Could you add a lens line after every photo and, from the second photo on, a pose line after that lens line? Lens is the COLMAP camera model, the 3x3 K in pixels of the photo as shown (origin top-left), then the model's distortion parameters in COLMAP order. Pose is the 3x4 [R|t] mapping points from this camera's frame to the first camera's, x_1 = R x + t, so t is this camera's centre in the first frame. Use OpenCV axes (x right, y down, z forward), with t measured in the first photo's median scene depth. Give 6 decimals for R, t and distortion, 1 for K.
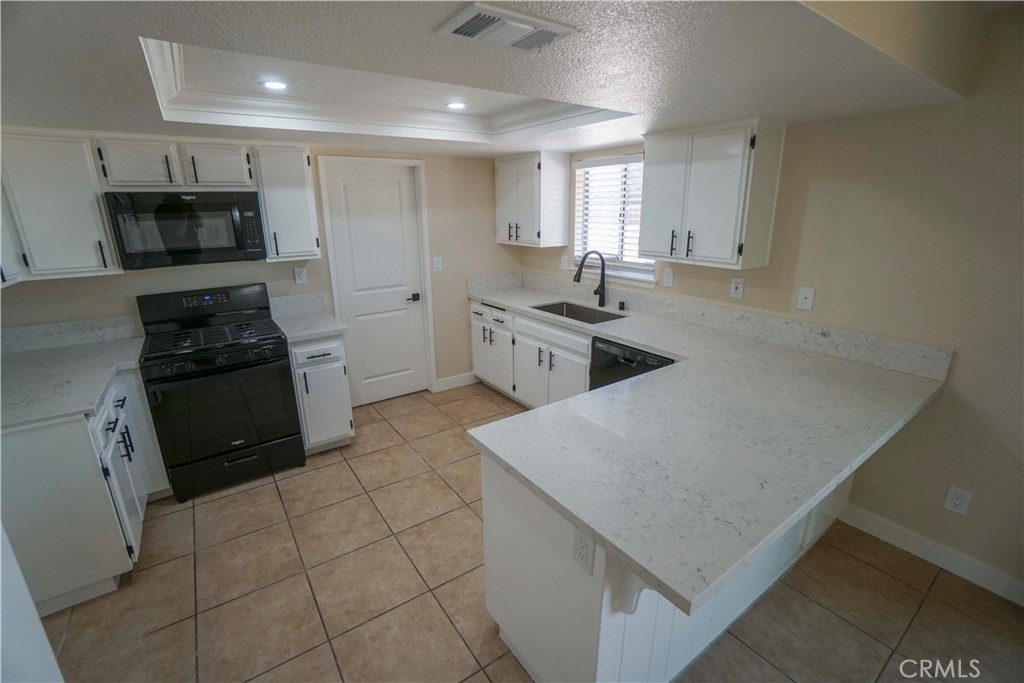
lens RADIAL K [[450.7, 0, 510.9], [0, 450.7, 338.8], [0, 0, 1]] dist [-0.061610, 0.021388]
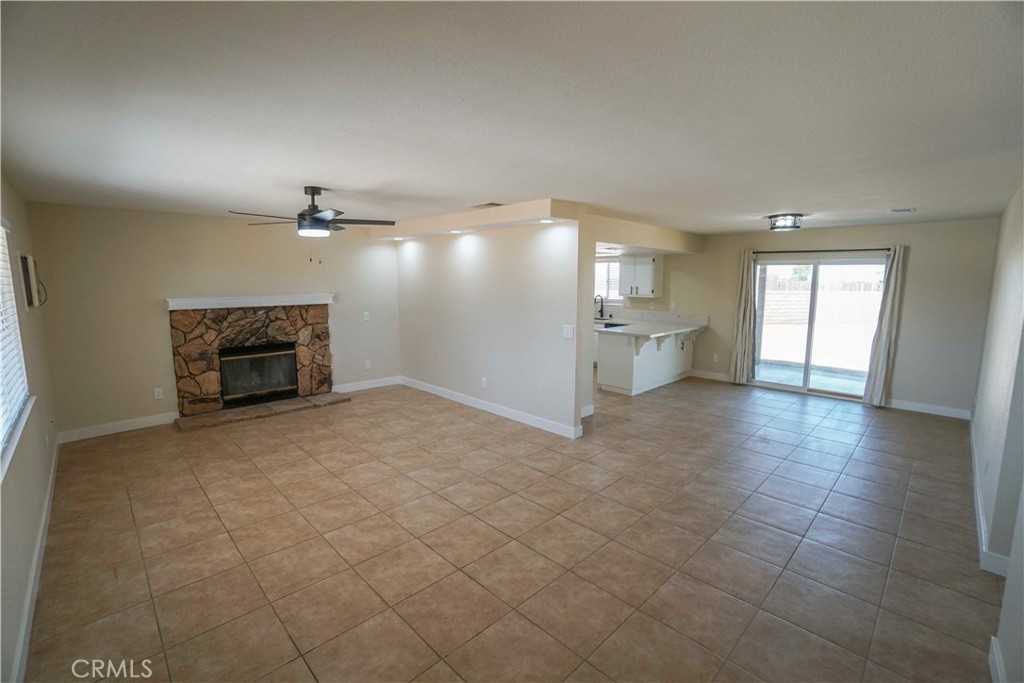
lens RADIAL K [[454.5, 0, 508.9], [0, 454.5, 332.3], [0, 0, 1]] dist [-0.067879, 0.025940]
pose [[0.986944, -0.008422, 0.160841, -0.748057], [0.034853, 0.986138, -0.162225, 0.420302], [-0.157245, 0.165713, 0.973557, -1.420423]]
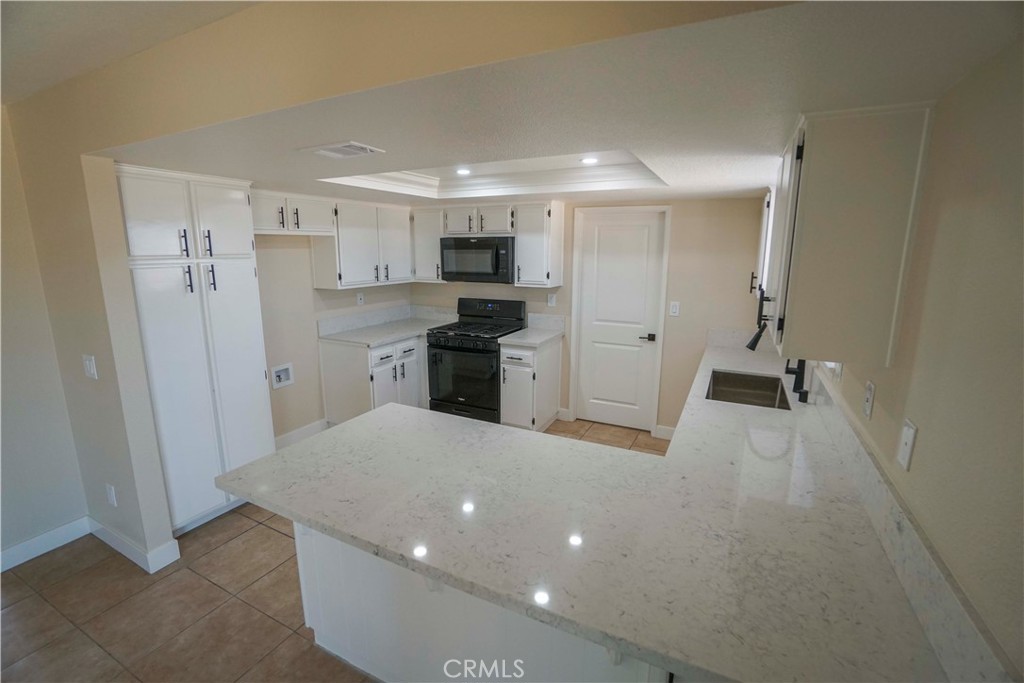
lens RADIAL K [[454.5, 0, 508.9], [0, 454.5, 332.3], [0, 0, 1]] dist [-0.067879, 0.025940]
pose [[0.466252, 0.171050, -0.867958, 0.613778], [-0.255749, 0.965298, 0.052849, -0.088523], [0.846877, 0.197338, 0.493818, 0.263035]]
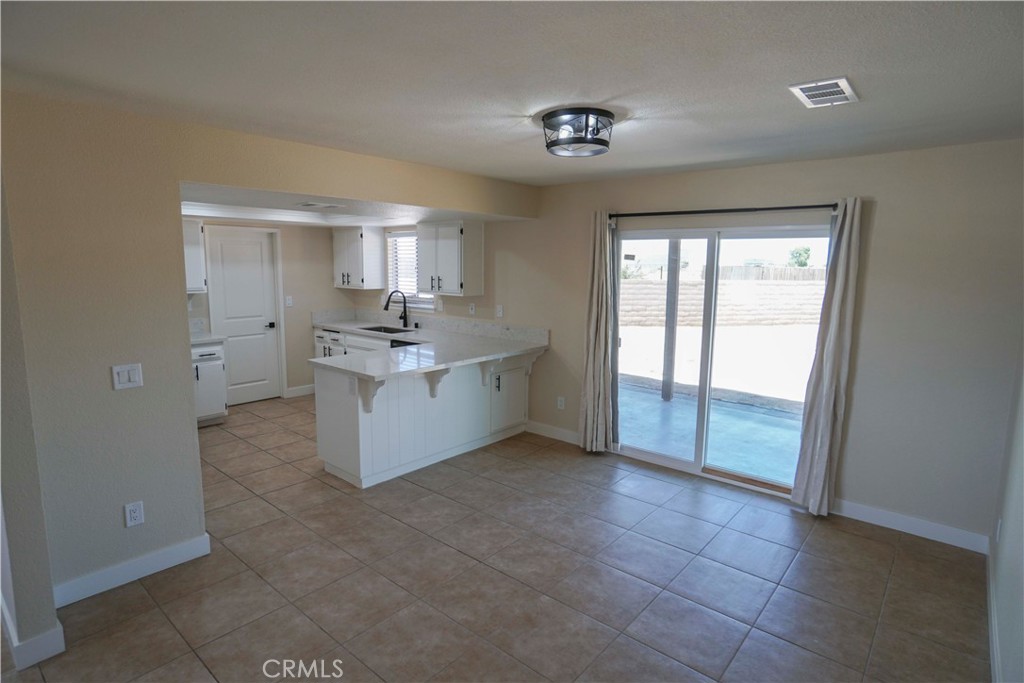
lens RADIAL K [[531.3, 0, 512.0], [0, 531.3, 341.5], [0, 0, 1]] dist [-0.034066, 0.000265]
pose [[0.967771, -0.015802, 0.251334, 0.106529], [0.050233, 0.990086, -0.131172, 0.240309], [-0.246770, 0.139570, 0.958971, -0.835875]]
